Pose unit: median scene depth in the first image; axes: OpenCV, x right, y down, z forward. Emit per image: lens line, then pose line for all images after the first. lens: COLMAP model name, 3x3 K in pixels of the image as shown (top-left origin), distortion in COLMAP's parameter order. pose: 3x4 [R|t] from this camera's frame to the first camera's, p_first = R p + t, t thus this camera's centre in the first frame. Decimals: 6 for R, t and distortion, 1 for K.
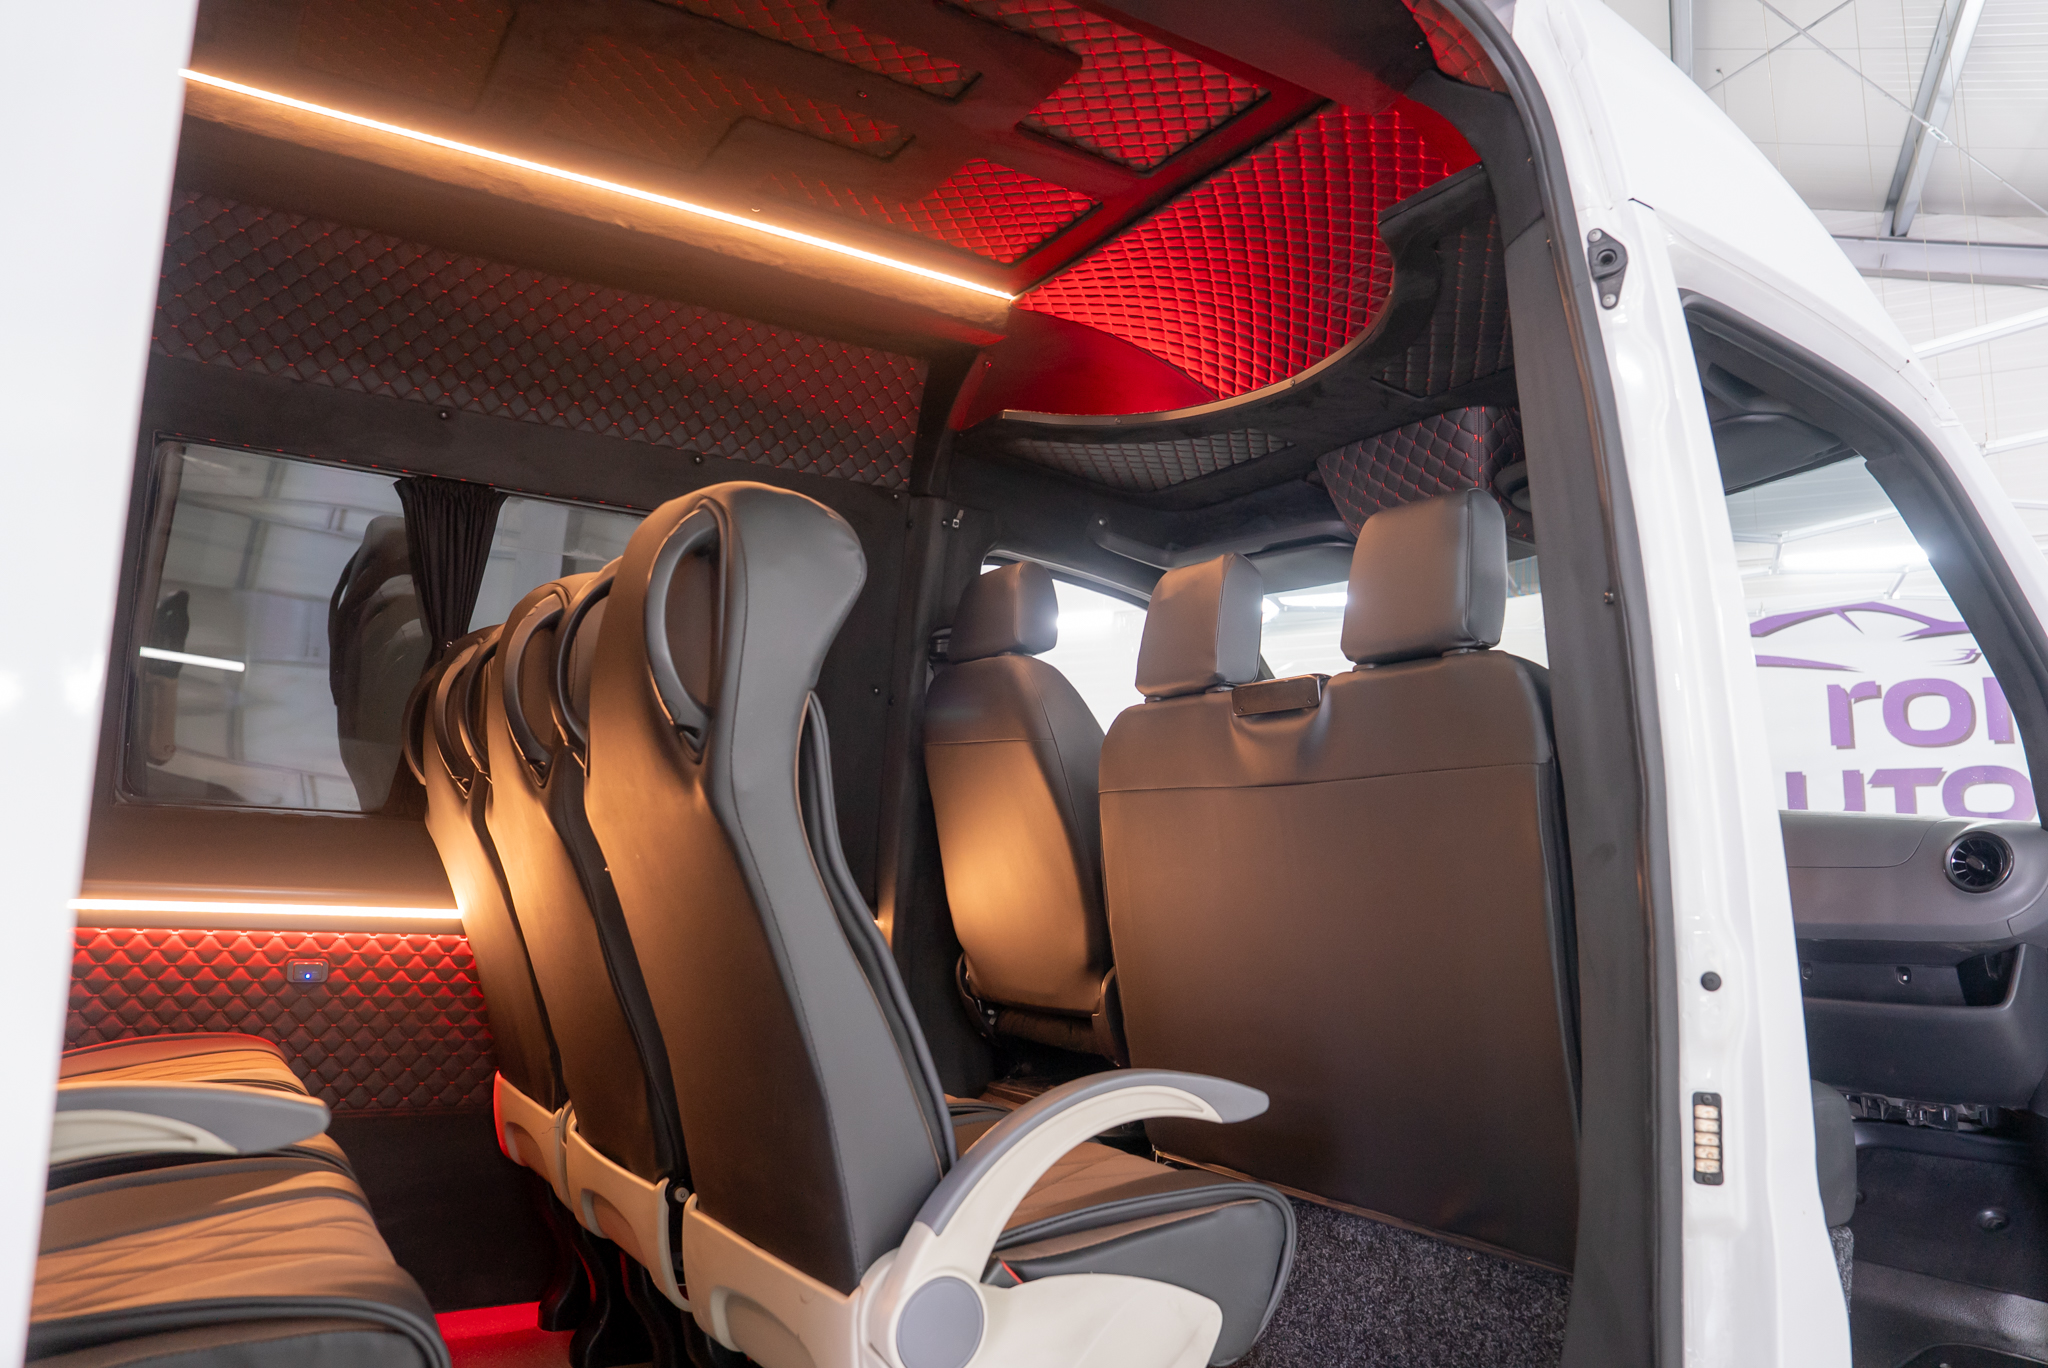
lens RADIAL K [[1414.5, 0, 1015.0], [0, 1414.5, 689.7], [0, 0, 1]] dist [-0.117447, 0.086168]
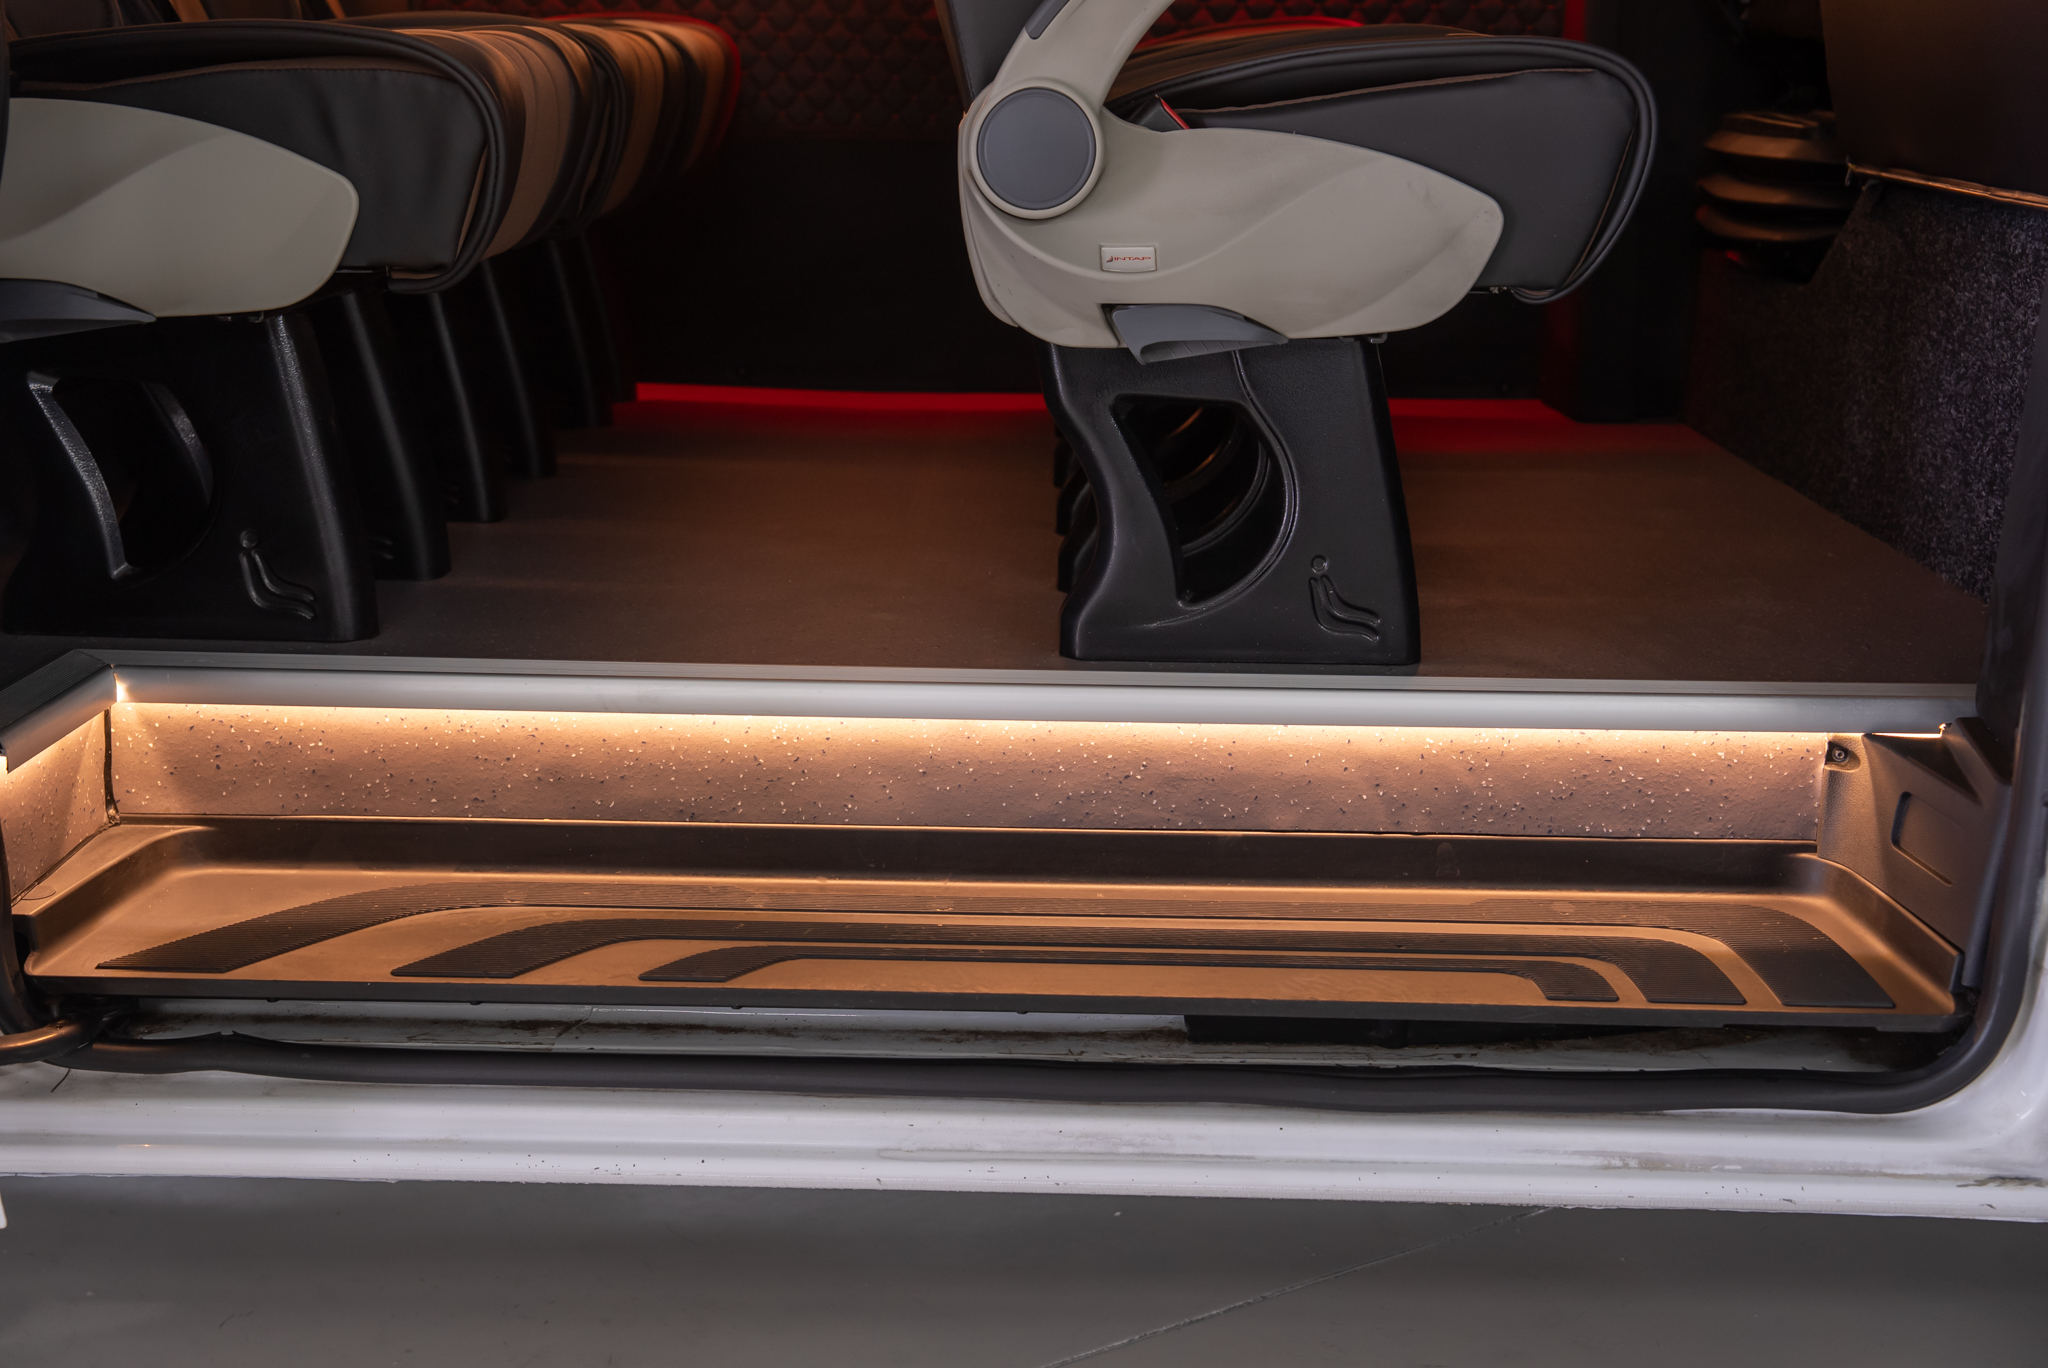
lens RADIAL K [[2460.5, 0, 1014.5], [0, 2460.5, 689.6], [0, 0, 1]] dist [0.044455, 0.181660]
pose [[0.842275, 0.120178, -0.525481, 0.395191], [0.086719, 0.931924, 0.352132, 0.119009], [0.532027, -0.342161, 0.774515, -0.154534]]
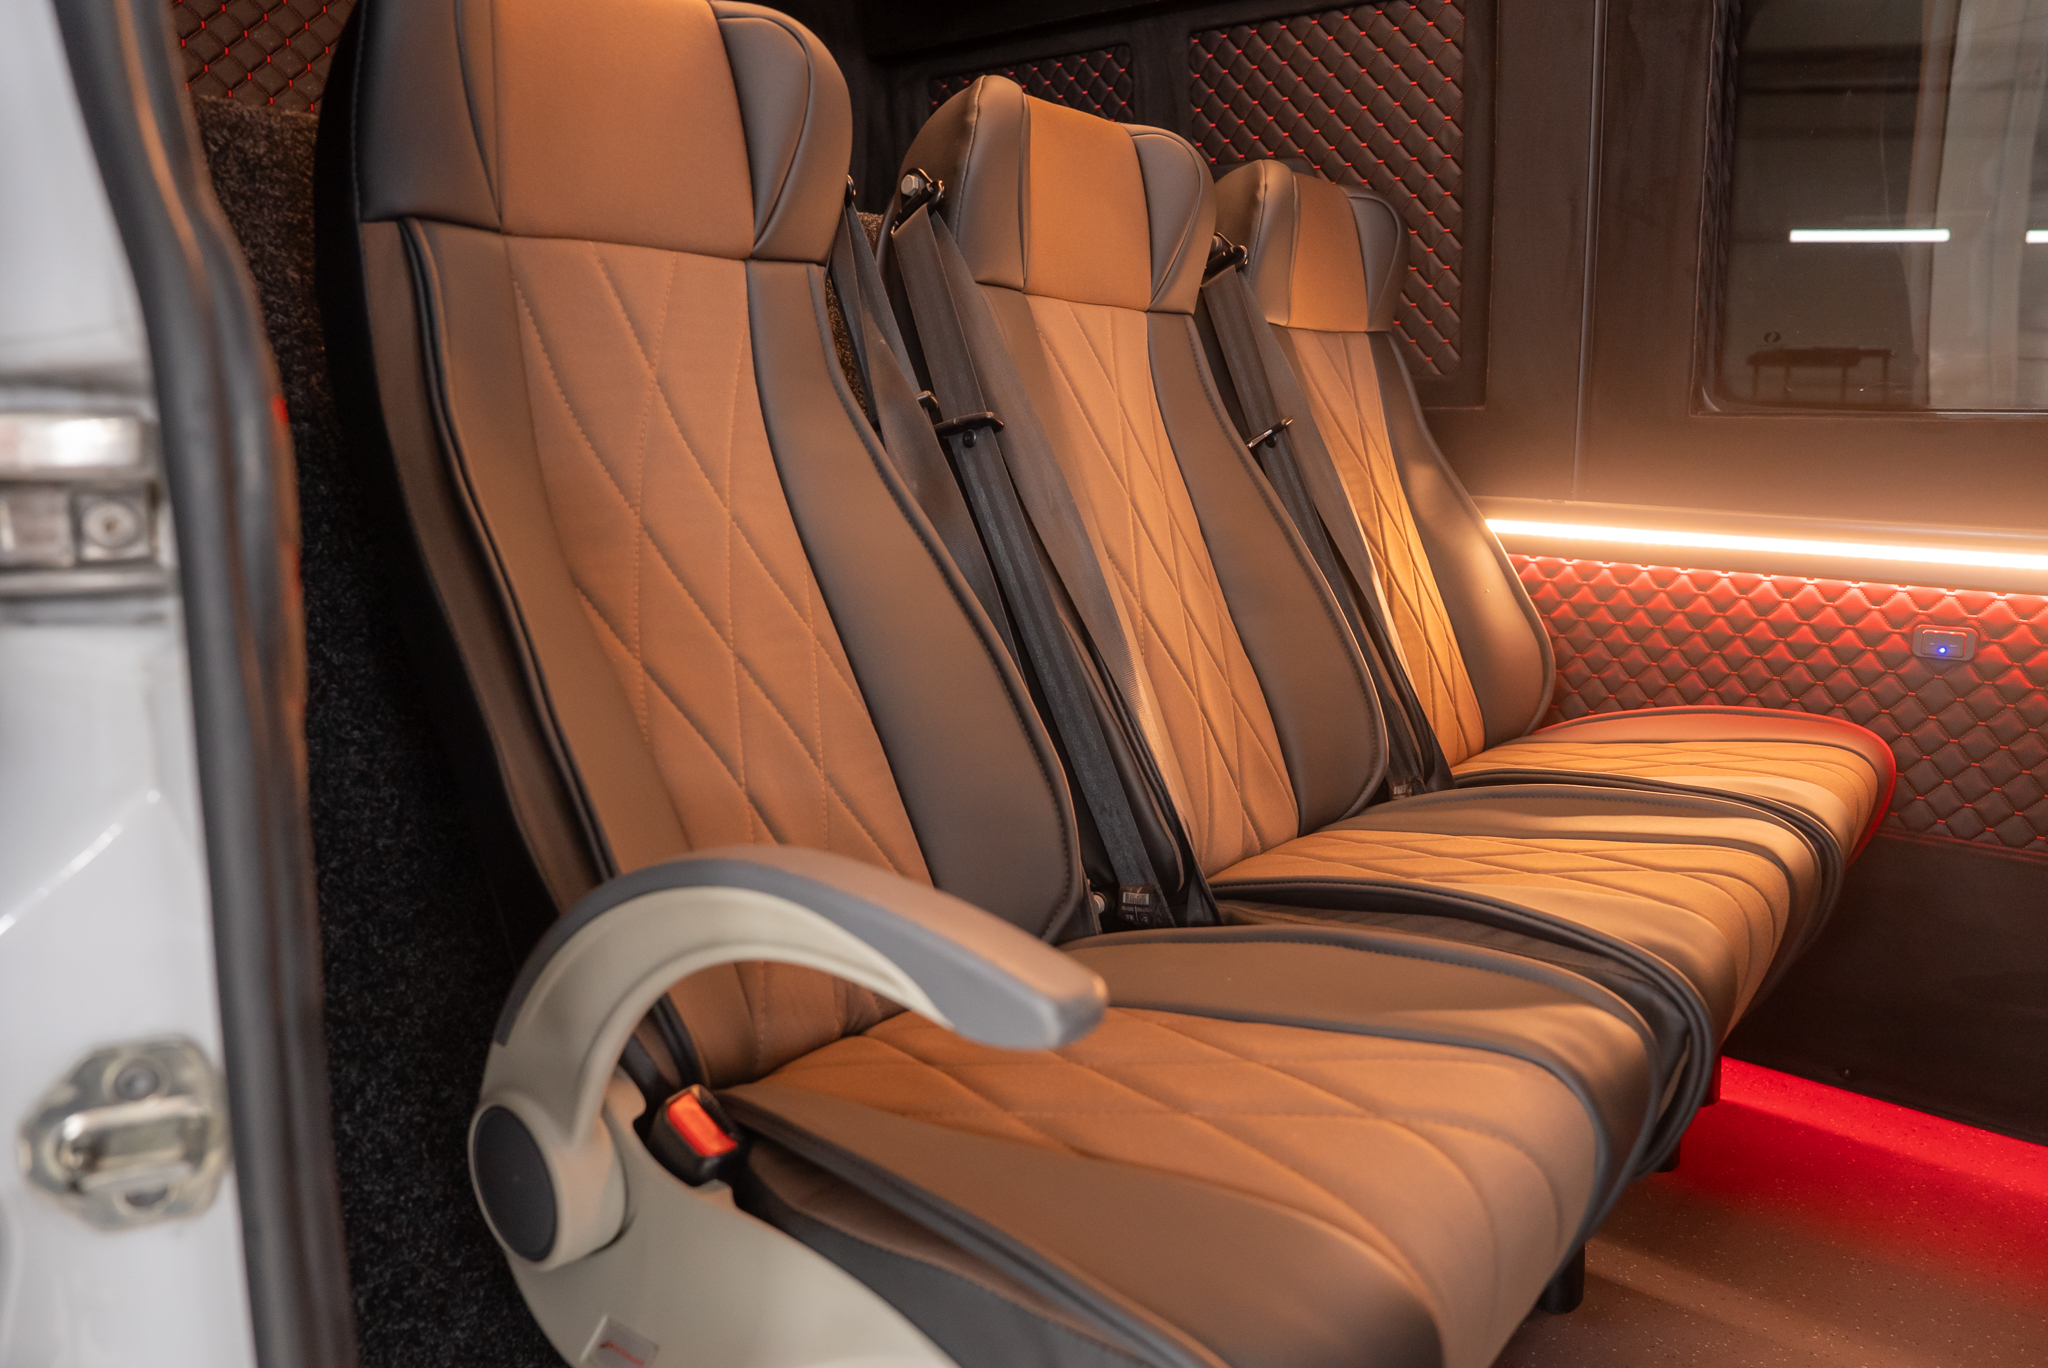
lens RADIAL K [[1414.5, 0, 1015.0], [0, 1414.5, 689.7], [0, 0, 1]] dist [-0.117447, 0.086168]
pose [[0.327887, 0.146524, -0.933285, -0.015830], [0.121054, 0.973239, 0.195327, 0.034163], [0.936929, -0.177023, 0.301375, 0.342742]]
